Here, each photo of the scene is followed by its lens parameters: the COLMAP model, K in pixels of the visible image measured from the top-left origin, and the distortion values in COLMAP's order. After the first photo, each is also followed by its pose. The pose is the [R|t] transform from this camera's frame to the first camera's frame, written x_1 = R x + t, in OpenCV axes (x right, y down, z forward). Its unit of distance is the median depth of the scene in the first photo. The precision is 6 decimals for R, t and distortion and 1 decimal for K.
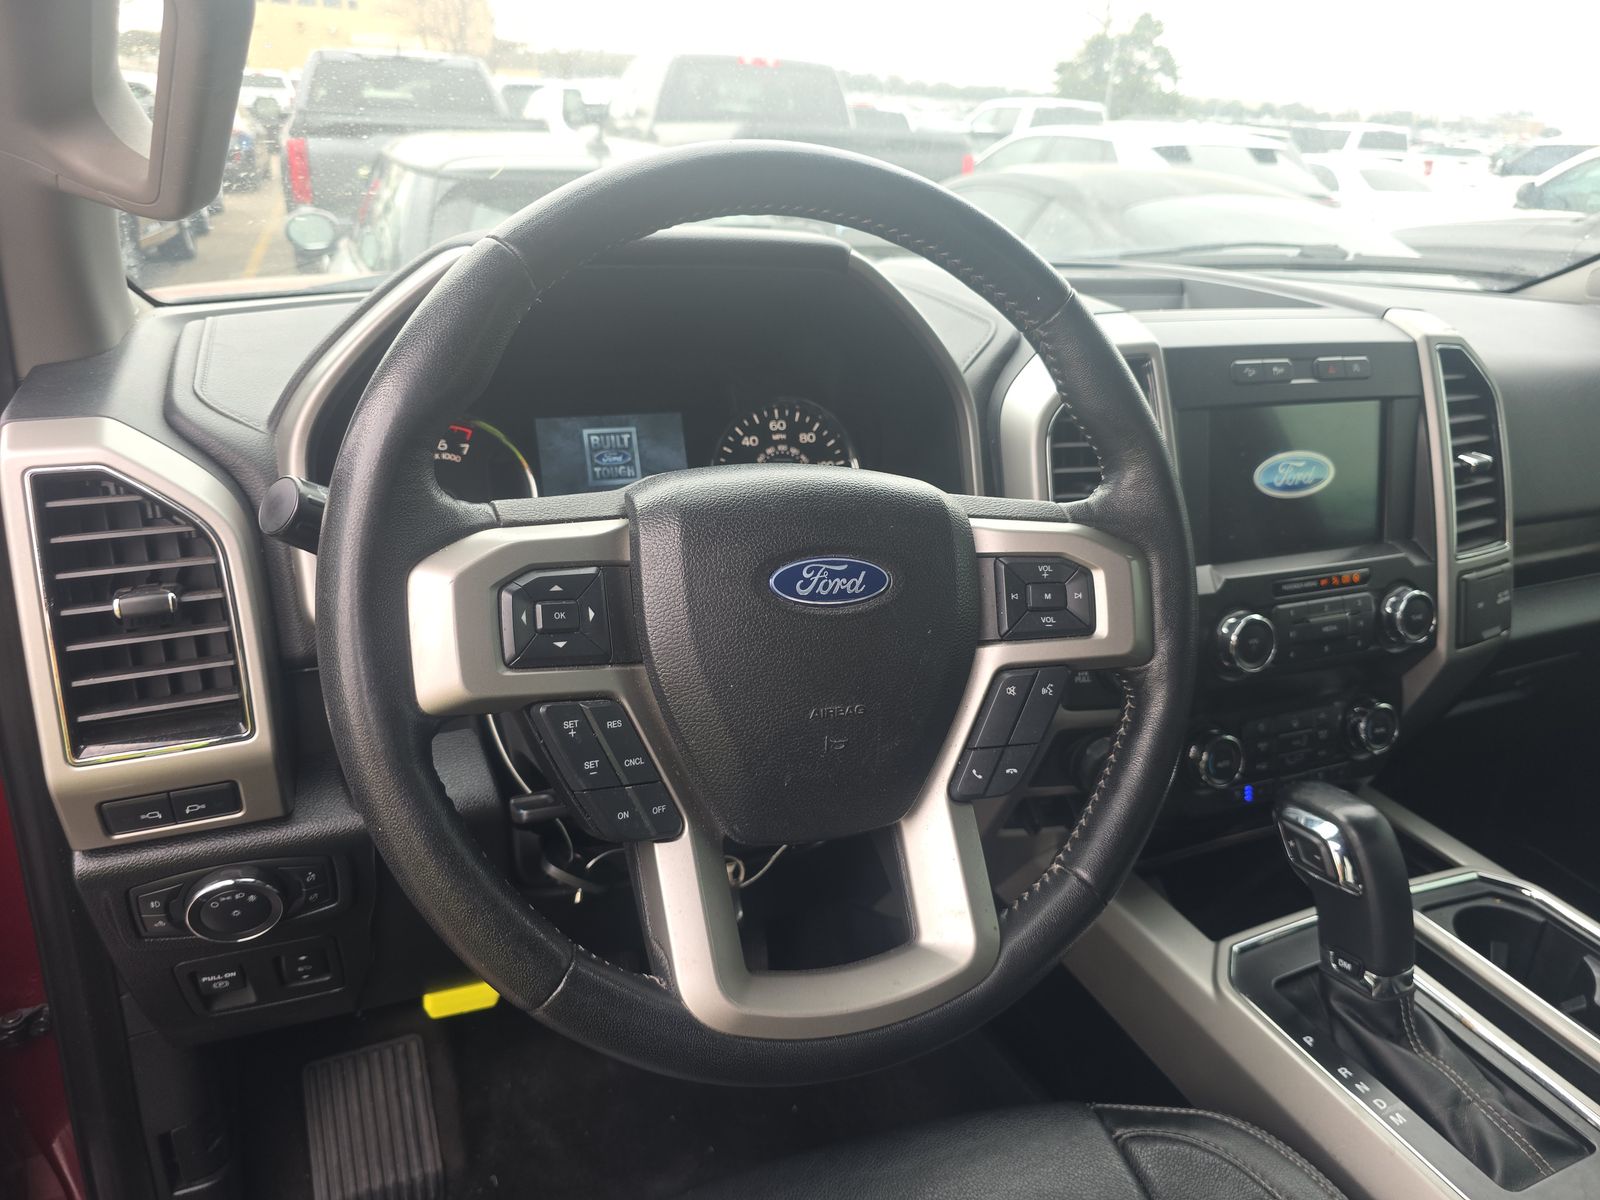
lens RADIAL K [[1067.5, 0, 811.4], [0, 1067.5, 589.8], [0, 0, 1]] dist [0.029000, -0.044517]
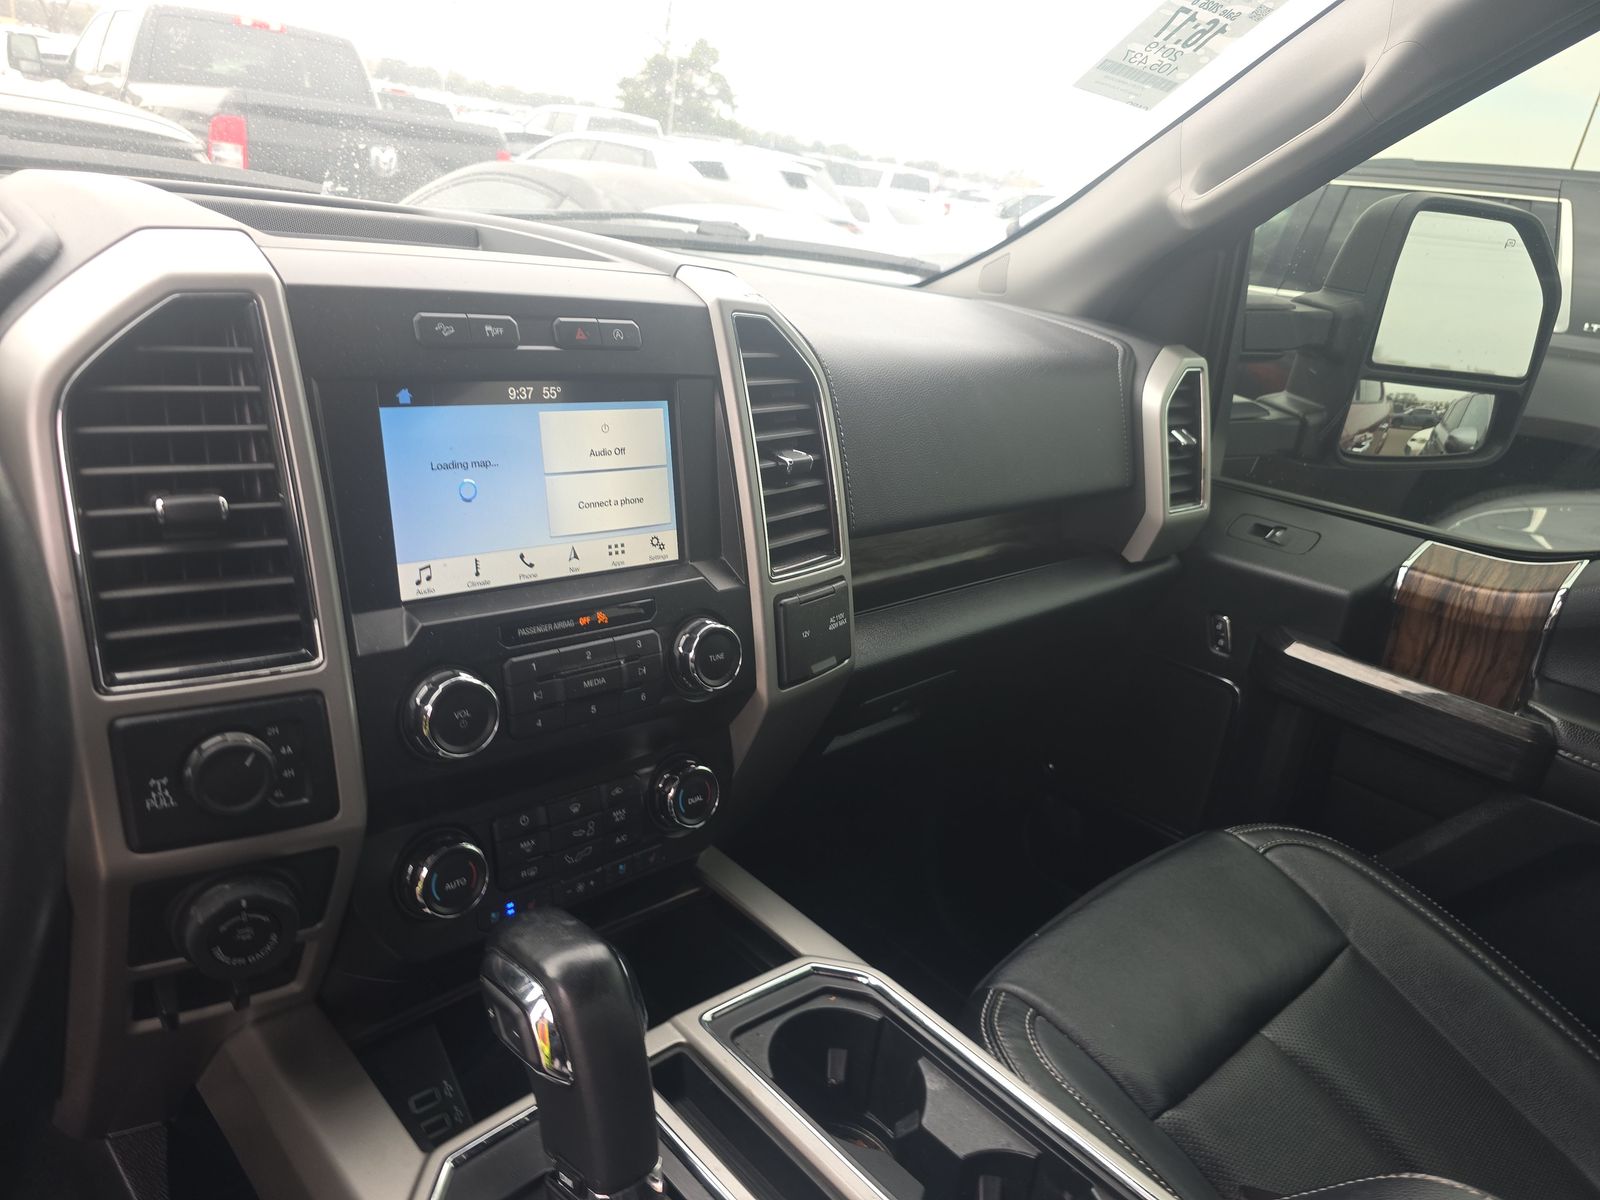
lens RADIAL K [[1067.5, 0, 795.6], [0, 1067.5, 609.7], [0, 0, 1]] dist [0.029000, -0.044517]
pose [[0.934714, -0.052212, 0.351545, 0.322594], [0.050112, 0.998630, 0.015076, -0.016899], [-0.351850, 0.003525, 0.936050, 0.231303]]
